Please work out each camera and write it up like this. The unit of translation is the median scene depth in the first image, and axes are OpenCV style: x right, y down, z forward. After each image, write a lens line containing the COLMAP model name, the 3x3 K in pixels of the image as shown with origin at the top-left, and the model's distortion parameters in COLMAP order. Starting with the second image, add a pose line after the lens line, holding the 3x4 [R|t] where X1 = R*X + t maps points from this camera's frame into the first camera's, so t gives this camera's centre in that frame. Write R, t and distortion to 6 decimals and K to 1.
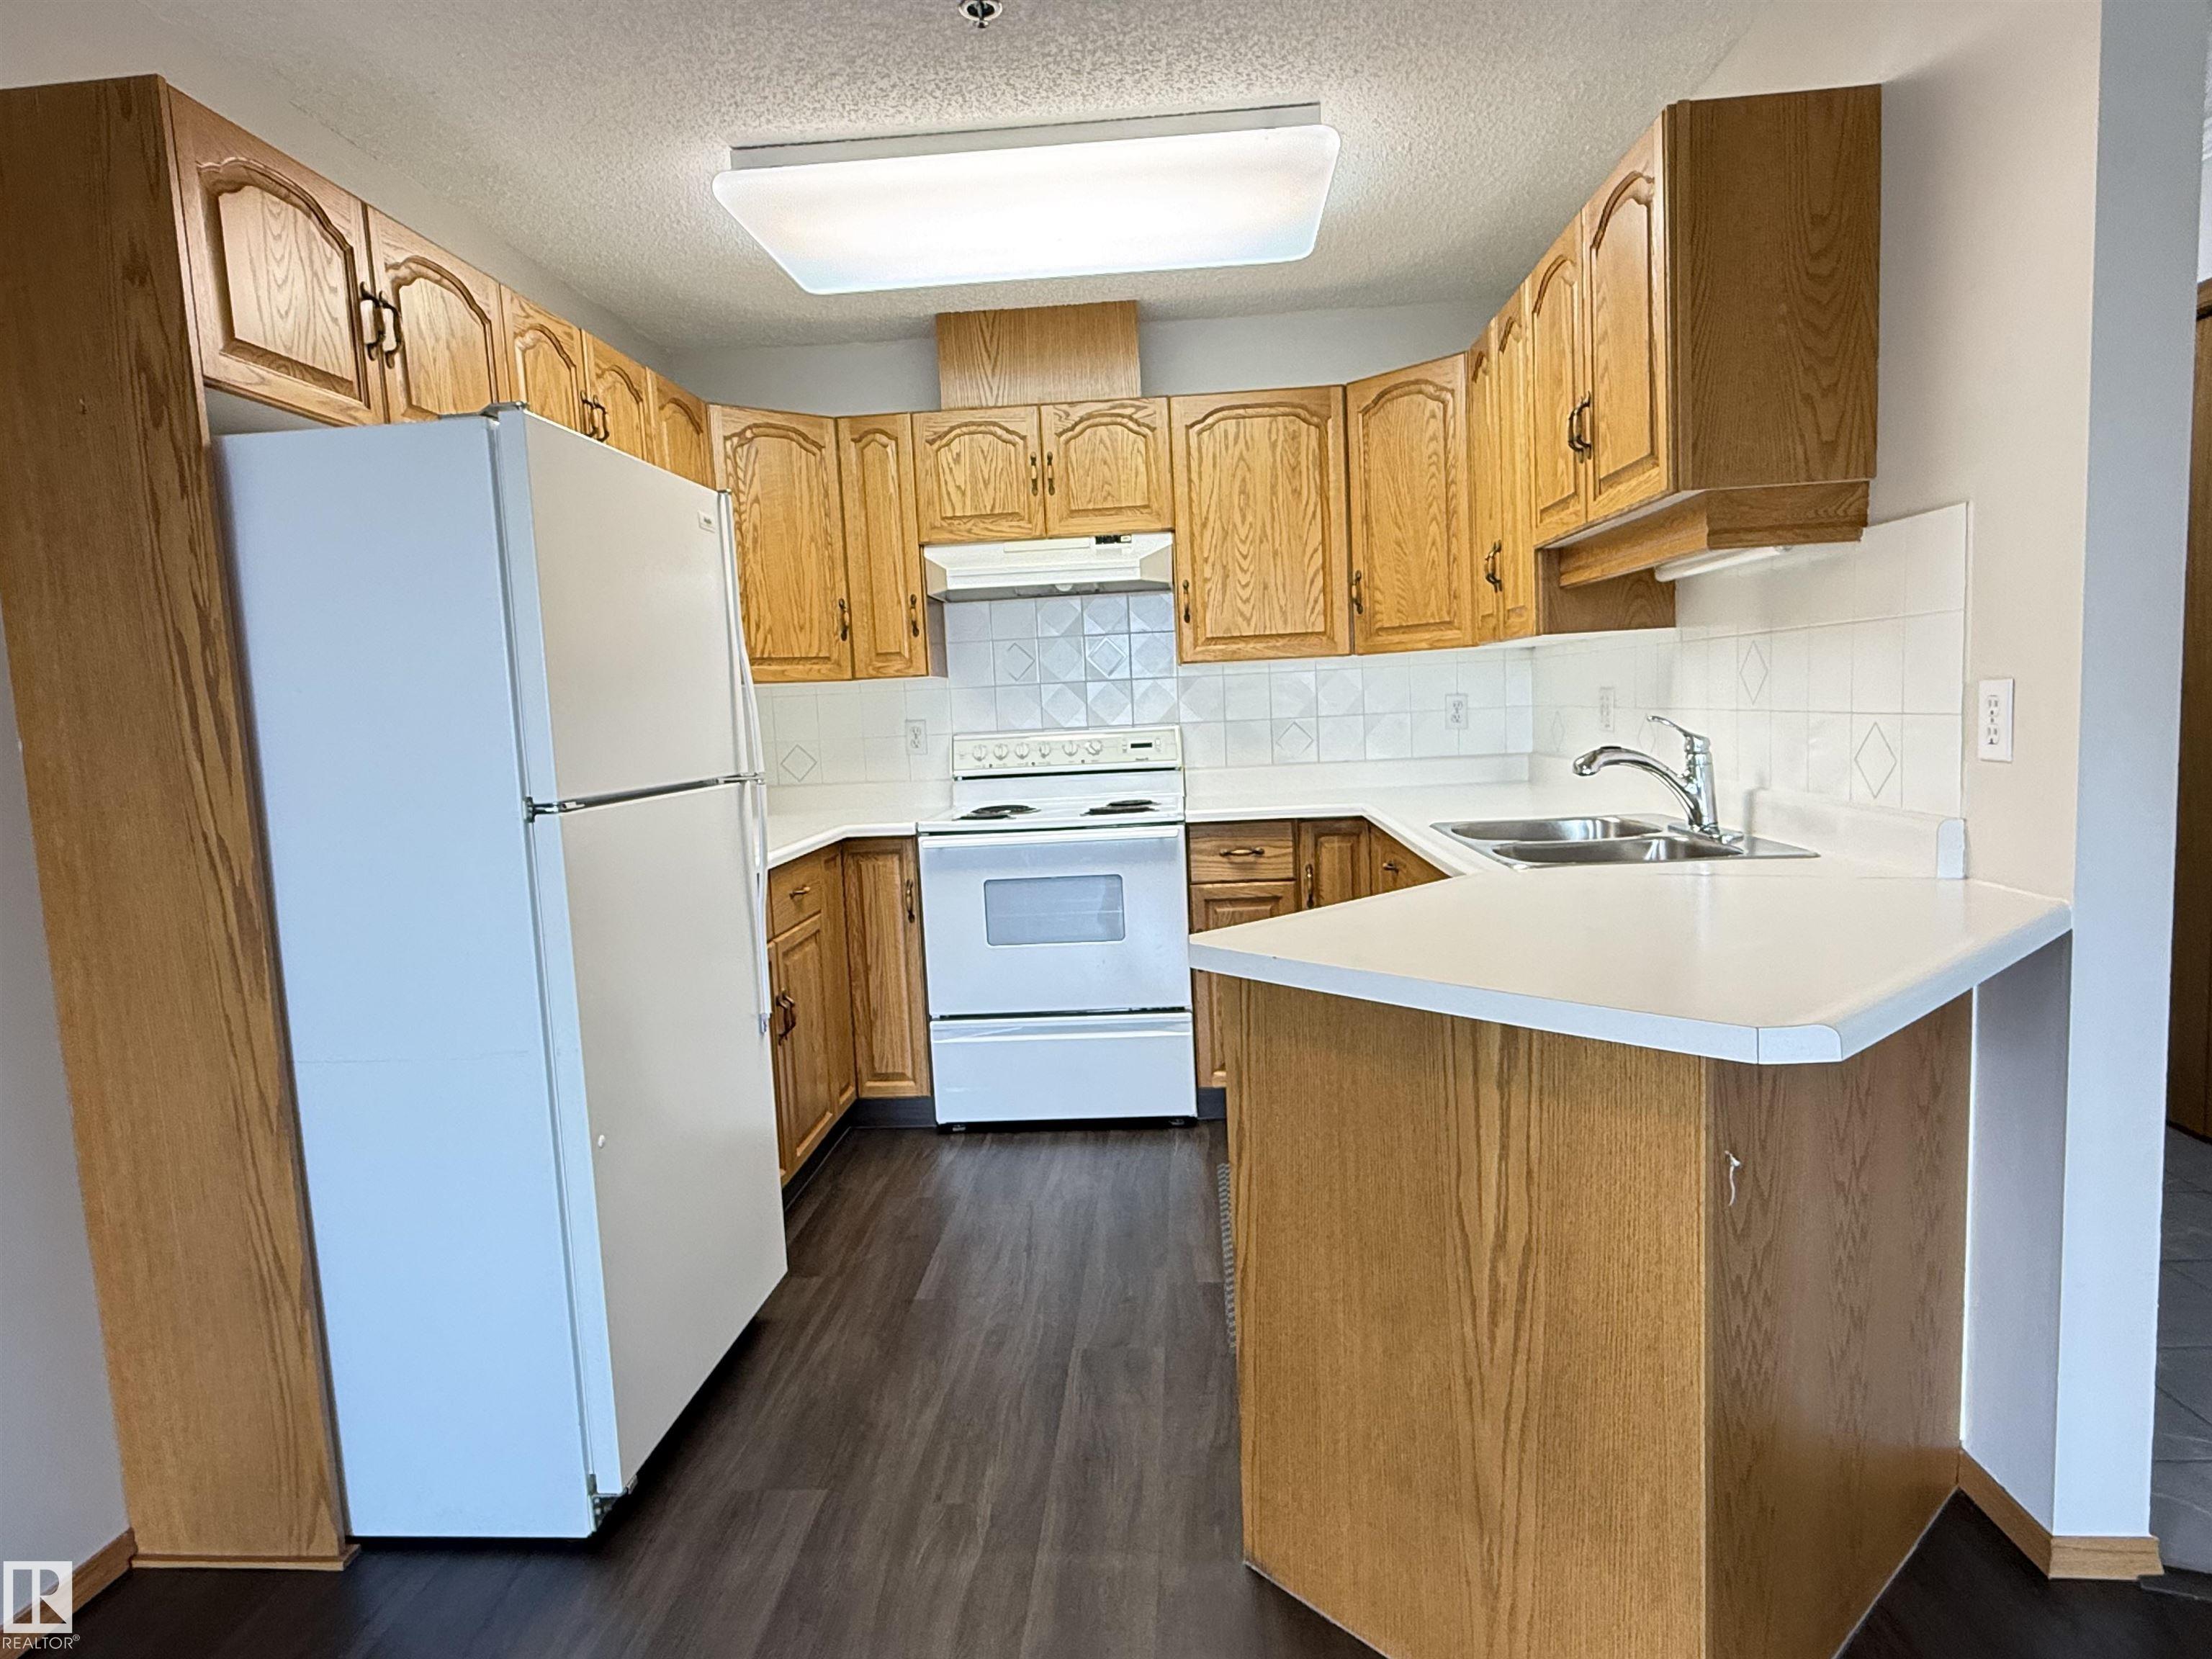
lens RADIAL K [[1273.2, 0, 1106.0], [0, 1273.2, 829.5], [0, 0, 1]] dist [0.003960, -0.000133]
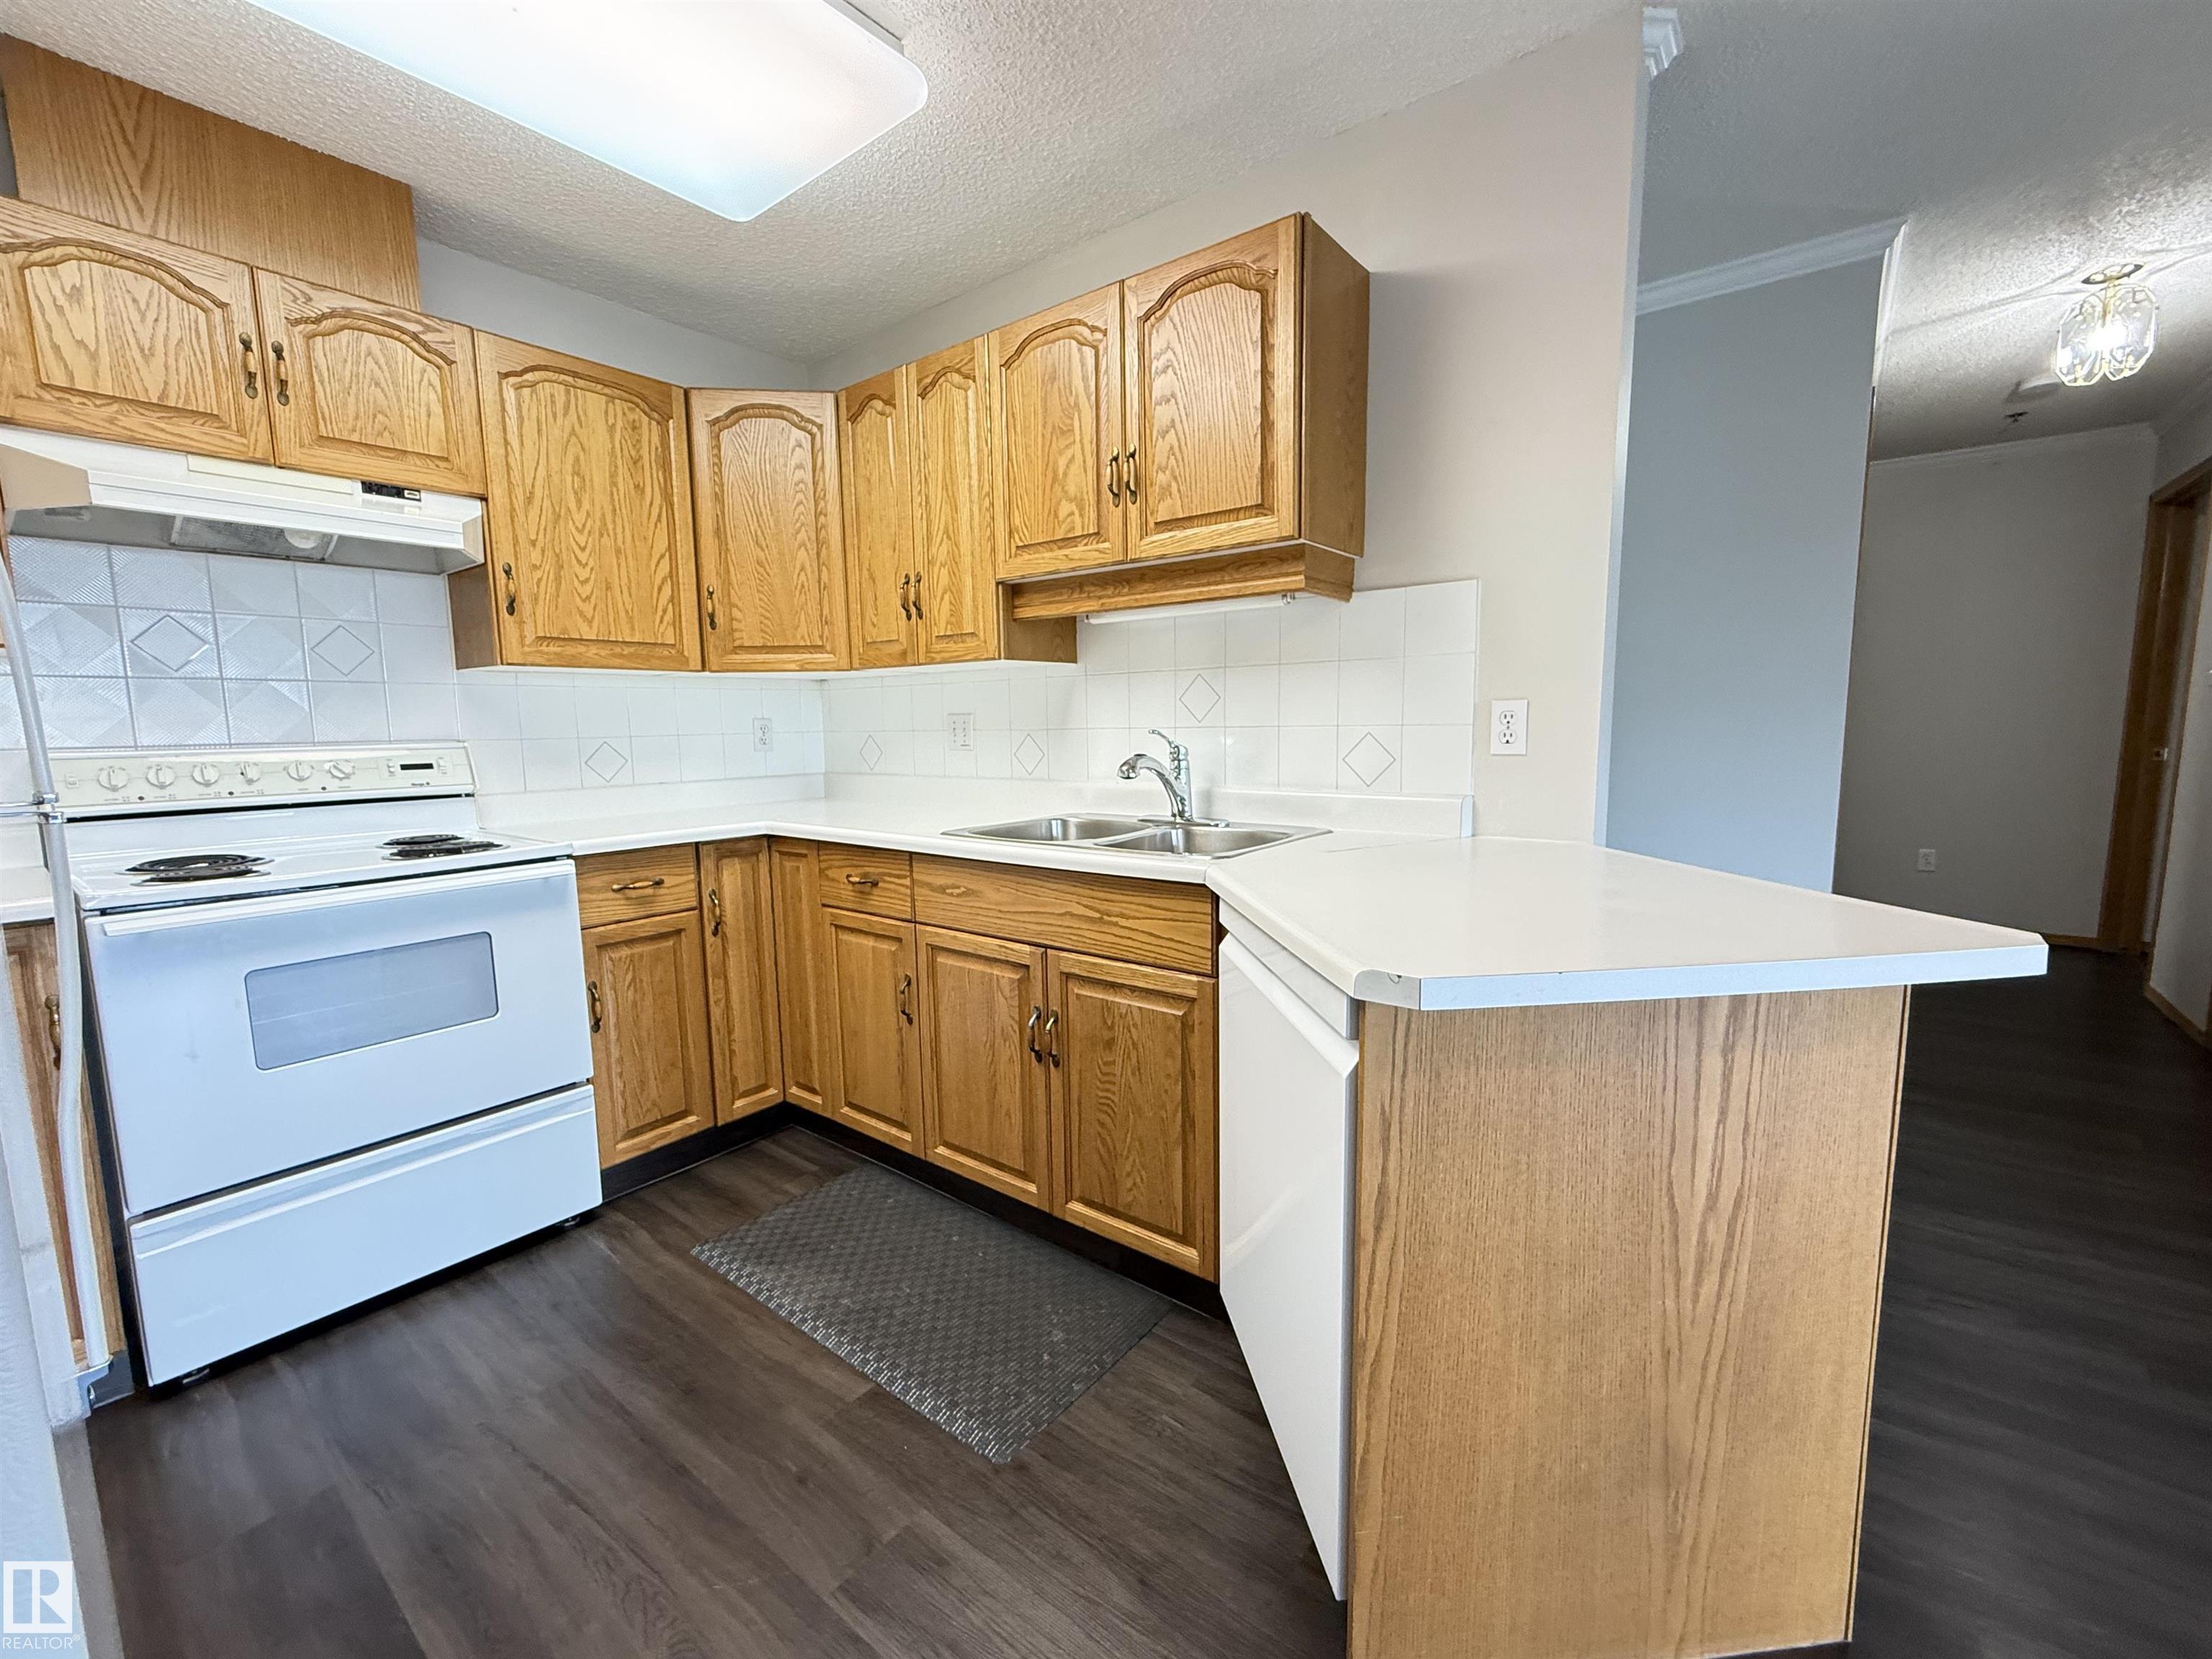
lens RADIAL K [[900.3, 0, 1106.0], [0, 900.3, 829.5], [0, 0, 1]] dist [-0.003646, -0.000370]
pose [[0.567752, -0.058196, 0.821140, -0.211719], [0.070263, 0.997284, 0.022099, -0.010845], [-0.820195, 0.045149, 0.570299, 0.377249]]
